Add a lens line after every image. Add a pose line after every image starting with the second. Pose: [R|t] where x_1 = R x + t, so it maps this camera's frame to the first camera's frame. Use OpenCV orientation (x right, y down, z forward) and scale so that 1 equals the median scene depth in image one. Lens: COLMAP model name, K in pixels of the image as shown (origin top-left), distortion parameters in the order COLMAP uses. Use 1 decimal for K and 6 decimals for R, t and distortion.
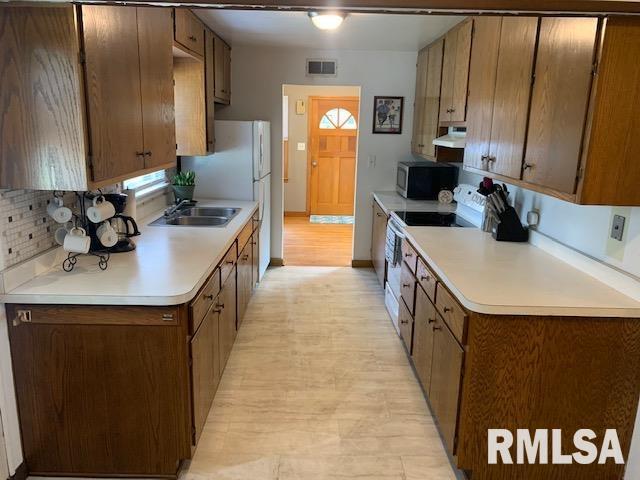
lens RADIAL K [[496.8, 0, 319.7], [0, 496.8, 240.0], [0, 0, 1]] dist [0.023215, -0.024746]
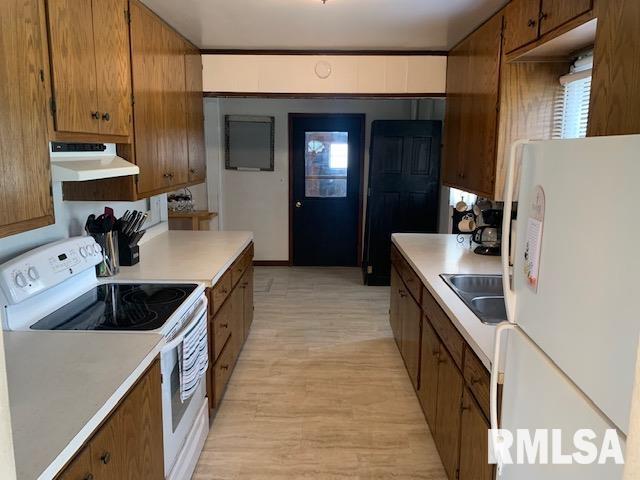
lens RADIAL K [[496.8, 0, 319.7], [0, 496.8, 238.1], [0, 0, 1]] dist [0.023215, -0.024746]
pose [[-0.999234, -0.036928, 0.012945, -0.000264], [-0.028825, 0.918355, 0.394707, -0.411600], [-0.026464, 0.394032, -0.918716, 1.781230]]
